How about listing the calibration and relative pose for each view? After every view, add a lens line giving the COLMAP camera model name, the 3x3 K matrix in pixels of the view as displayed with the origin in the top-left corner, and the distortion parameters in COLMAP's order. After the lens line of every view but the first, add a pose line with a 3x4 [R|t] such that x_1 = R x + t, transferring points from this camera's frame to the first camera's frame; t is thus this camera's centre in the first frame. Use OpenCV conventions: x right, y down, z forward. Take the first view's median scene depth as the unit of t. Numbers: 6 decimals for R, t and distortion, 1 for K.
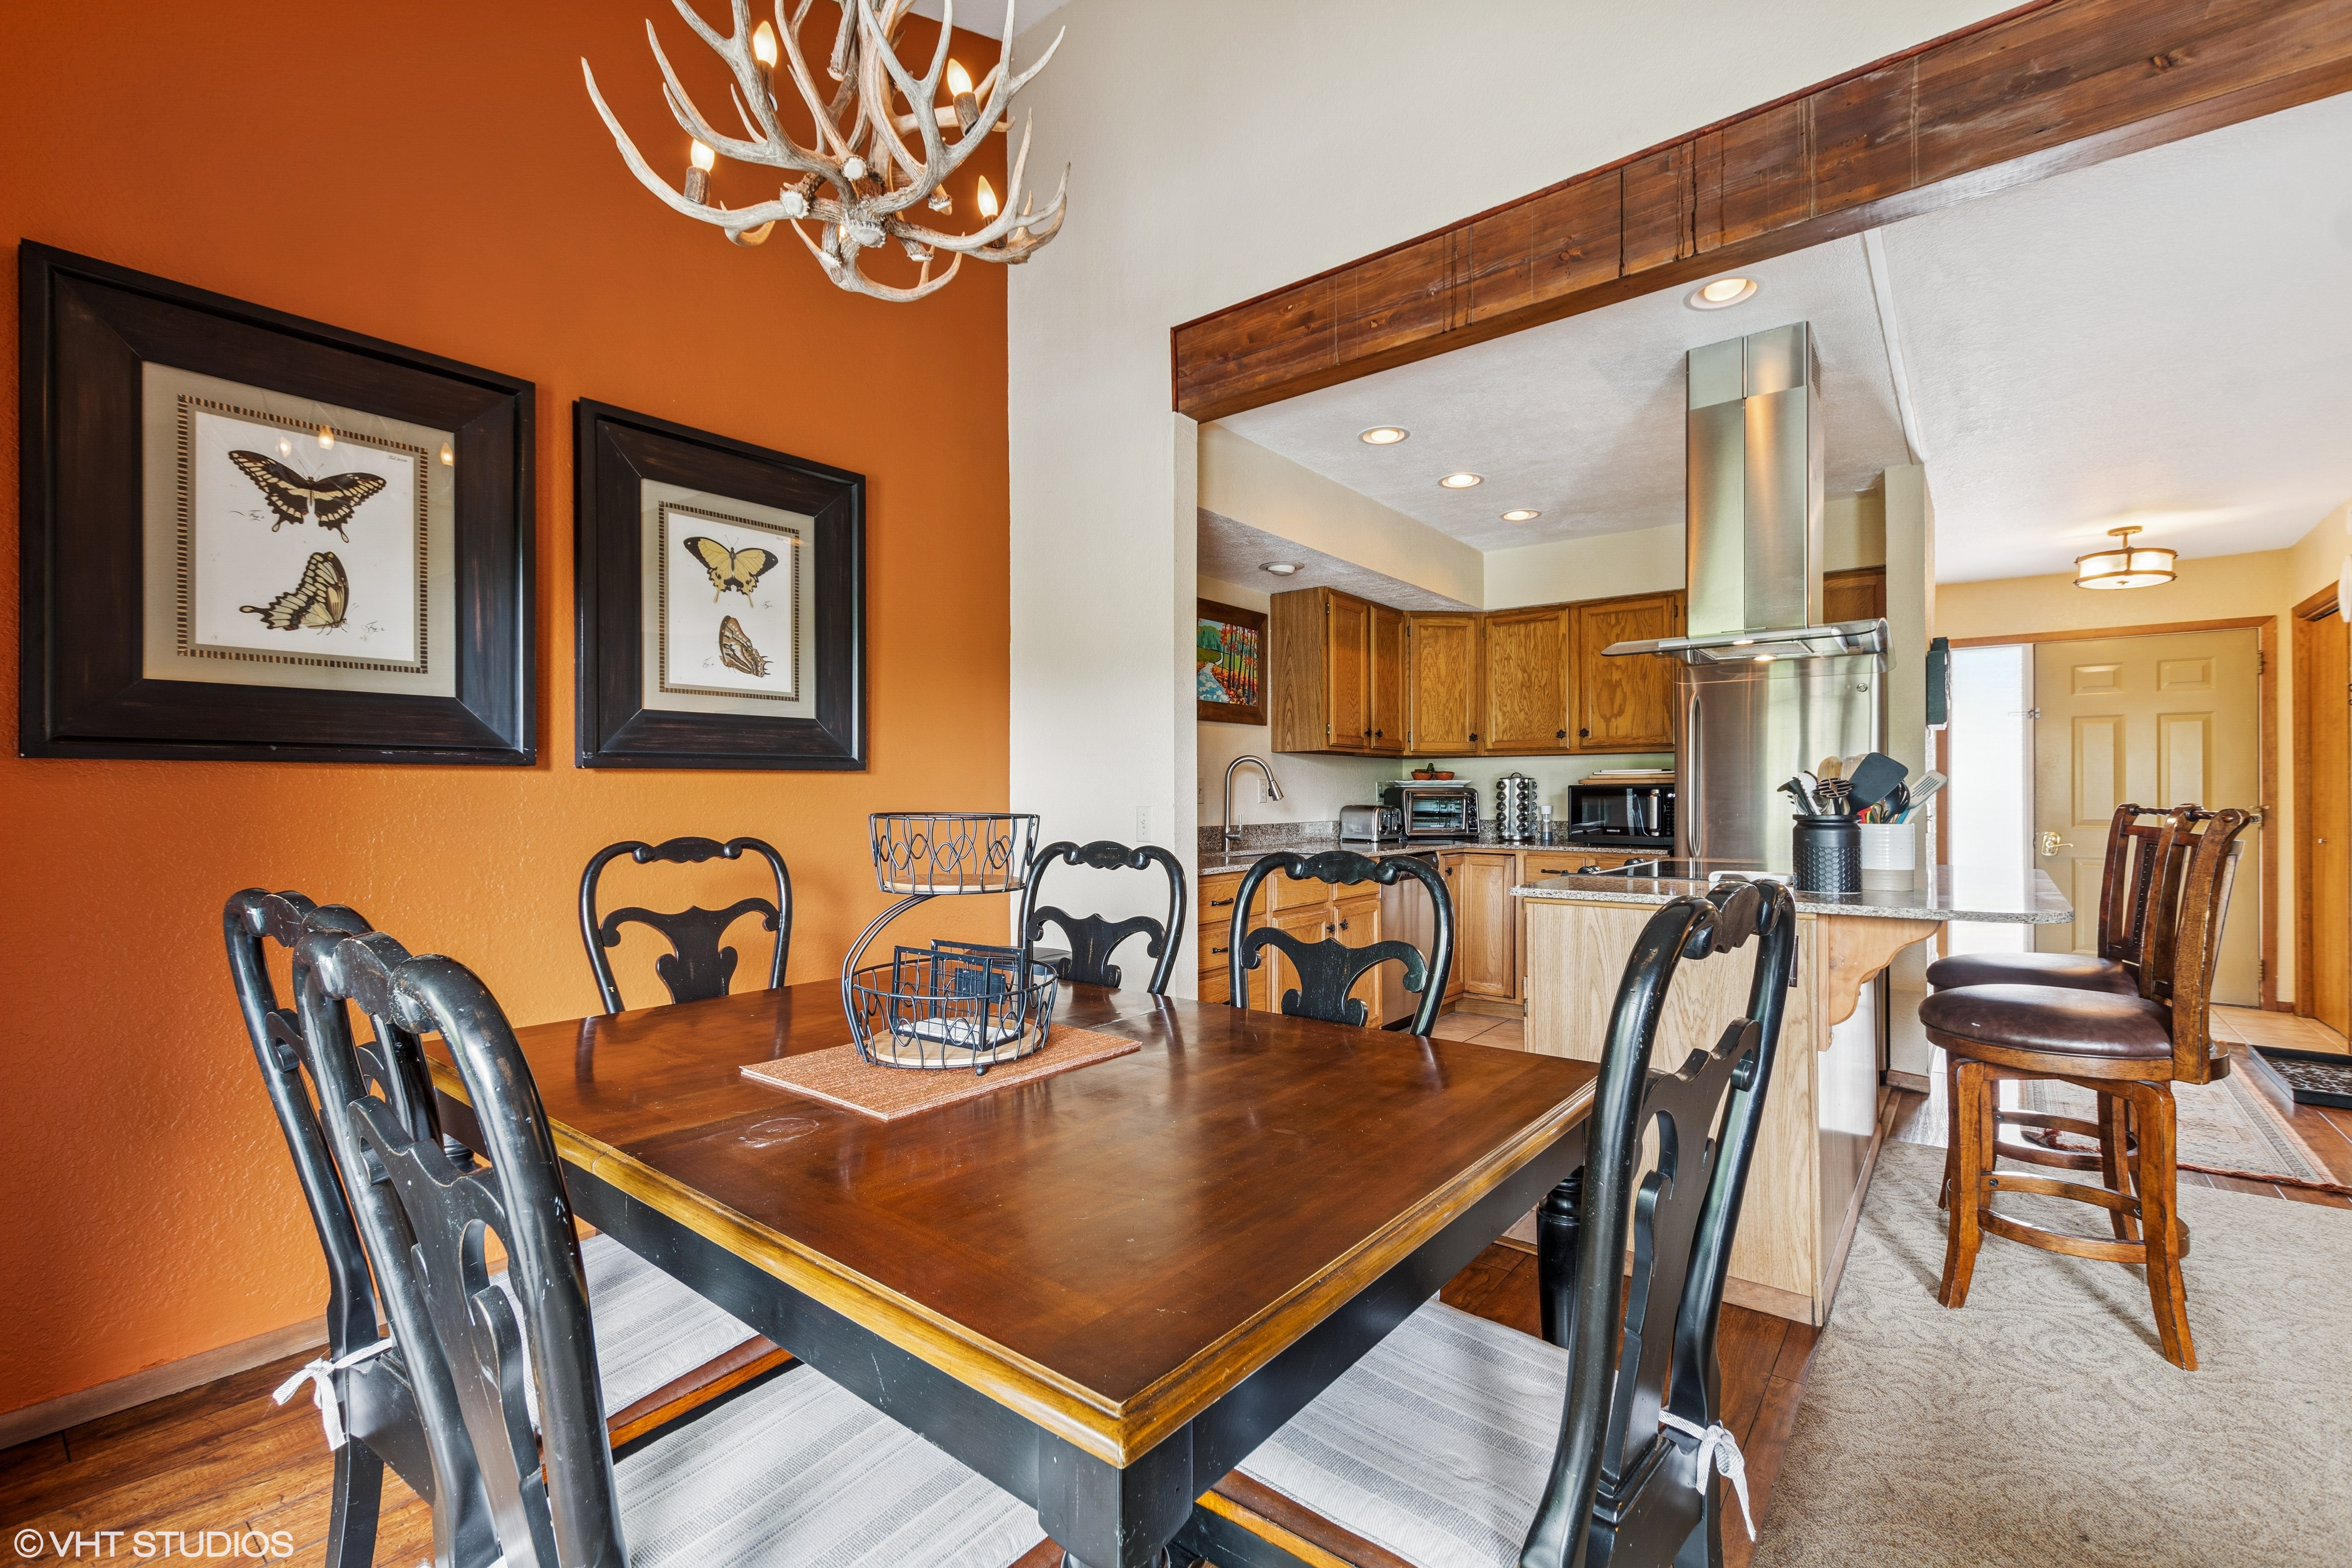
lens RADIAL K [[1027.6, 0, 1172.2], [0, 1027.6, 784.4], [0, 0, 1]] dist [0.010453, -0.004398]
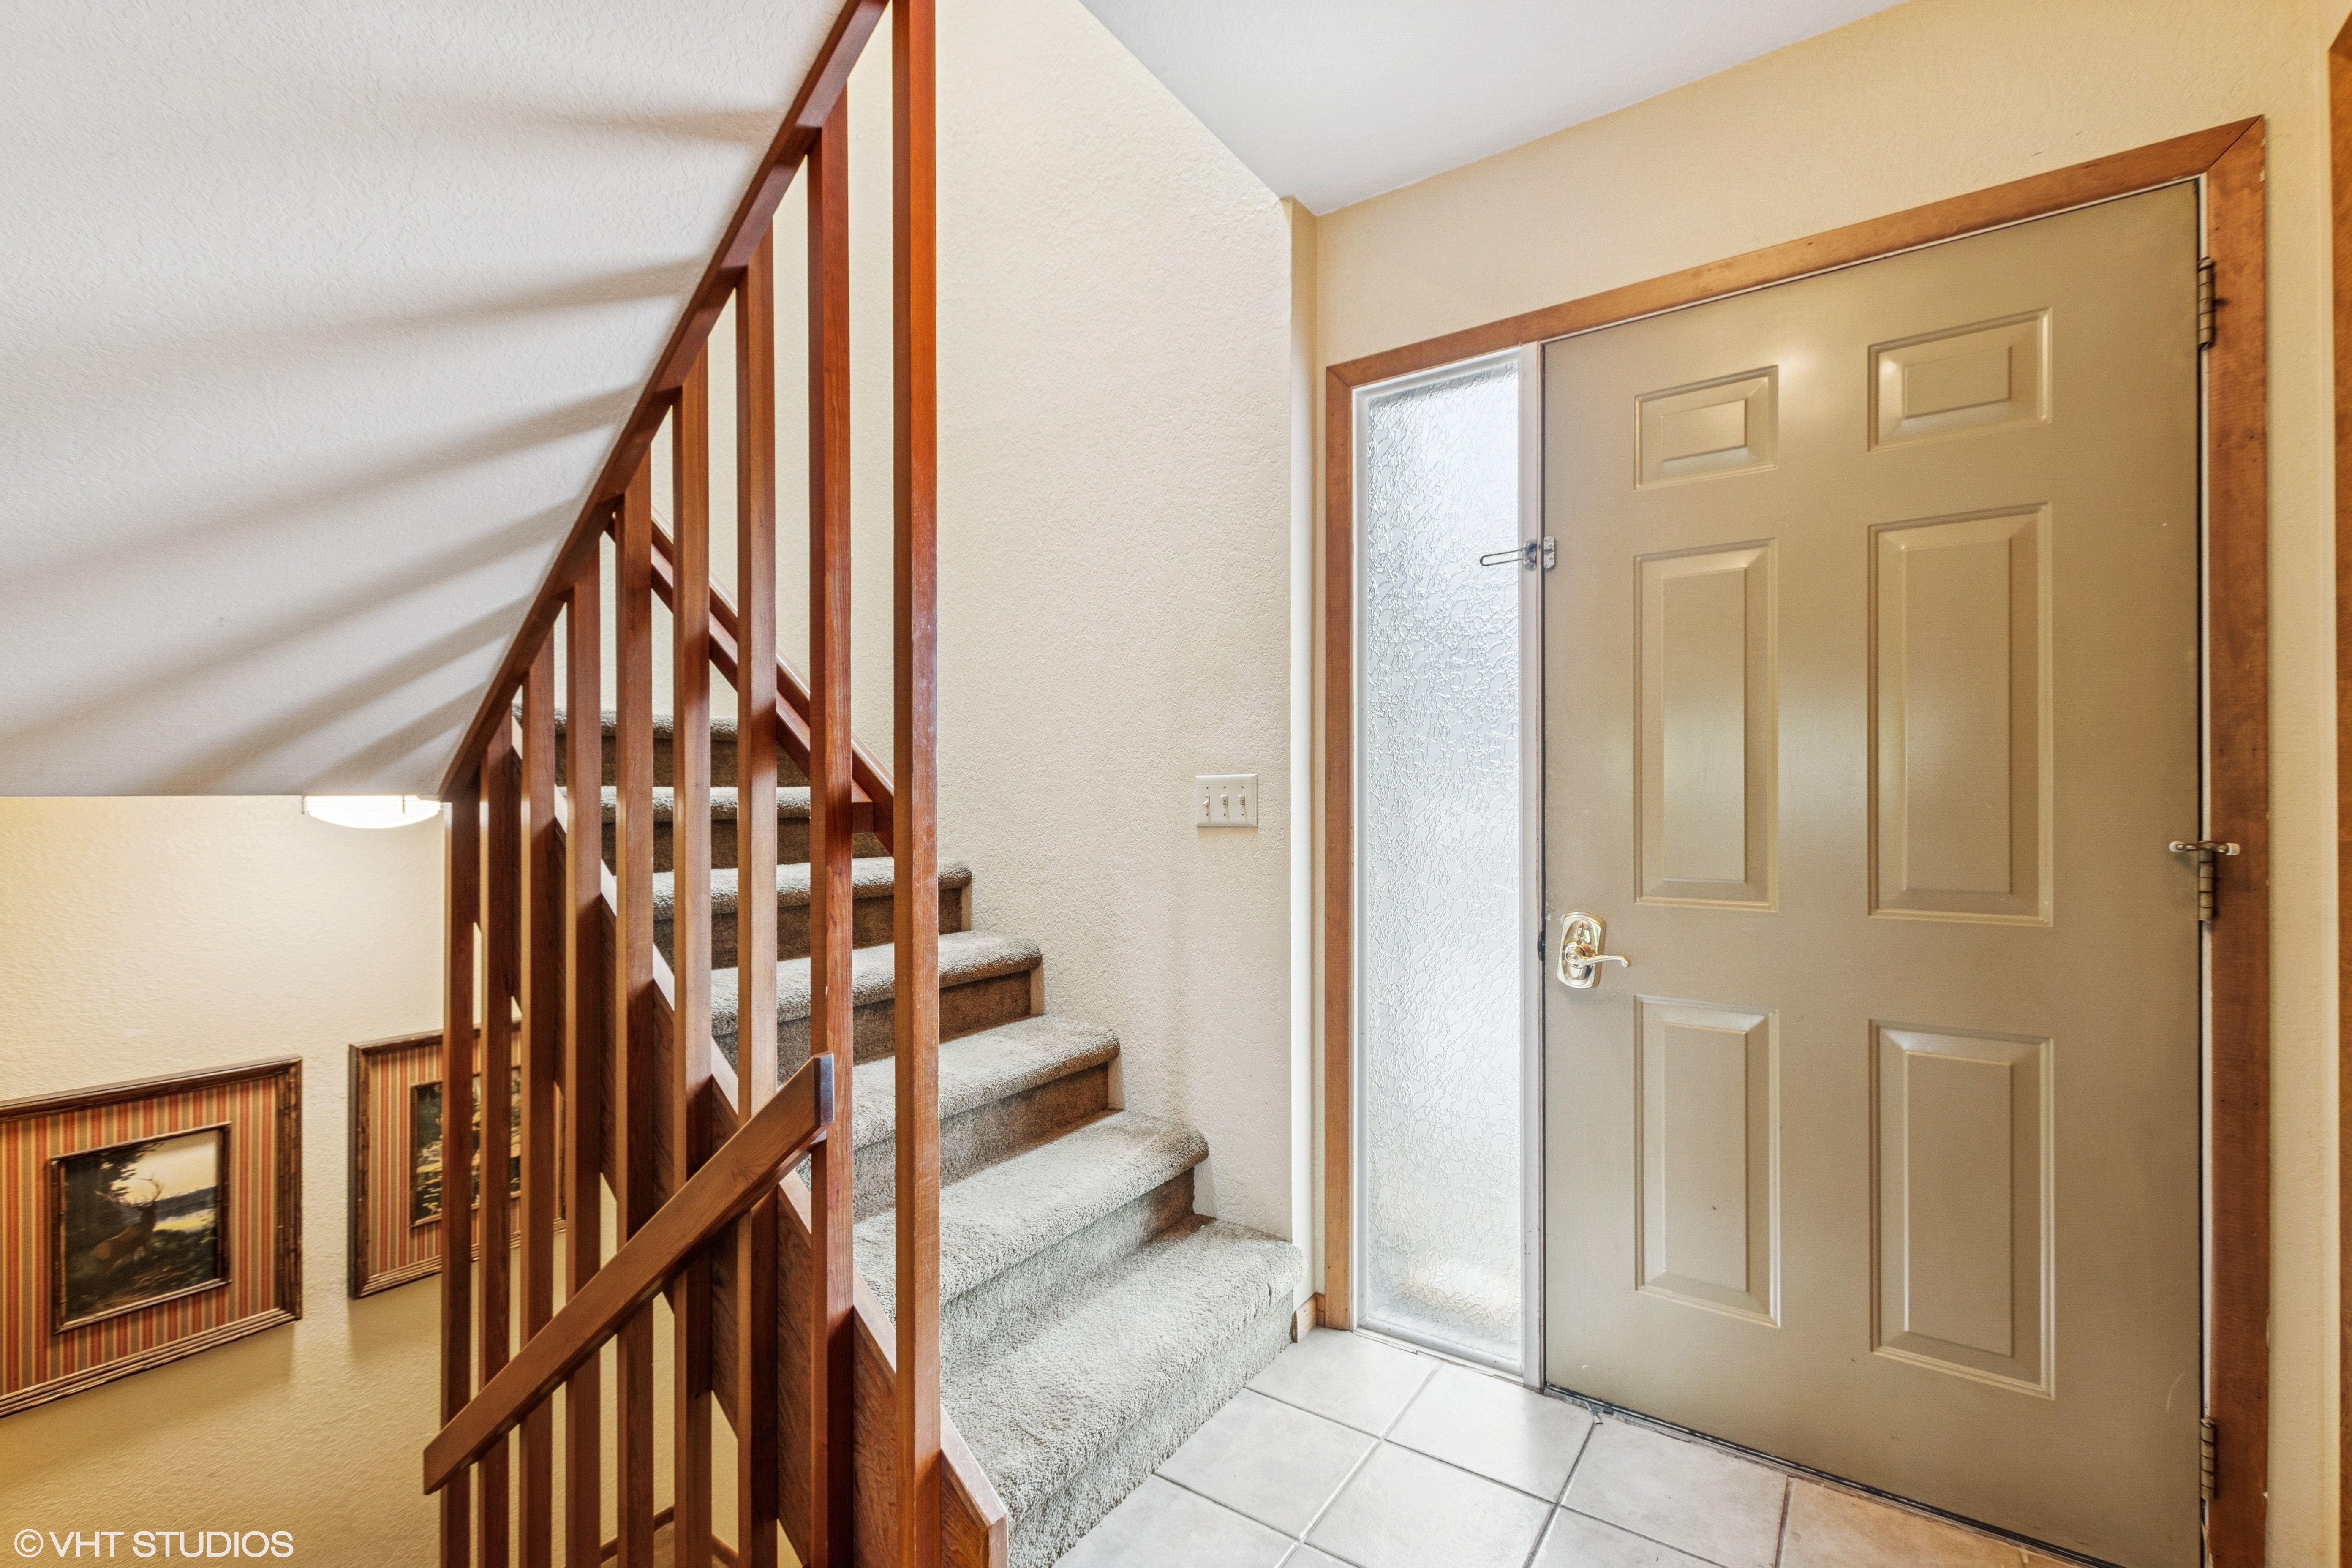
lens RADIAL K [[1027.6, 0, 1181.9], [0, 1027.6, 787.0], [0, 0, 1]] dist [0.010453, -0.004398]
pose [[0.998092, -0.001477, 0.061726, 0.903624], [0.001534, 0.999998, -0.000883, 0.007812], [-0.061725, 0.000976, 0.998093, 0.876987]]
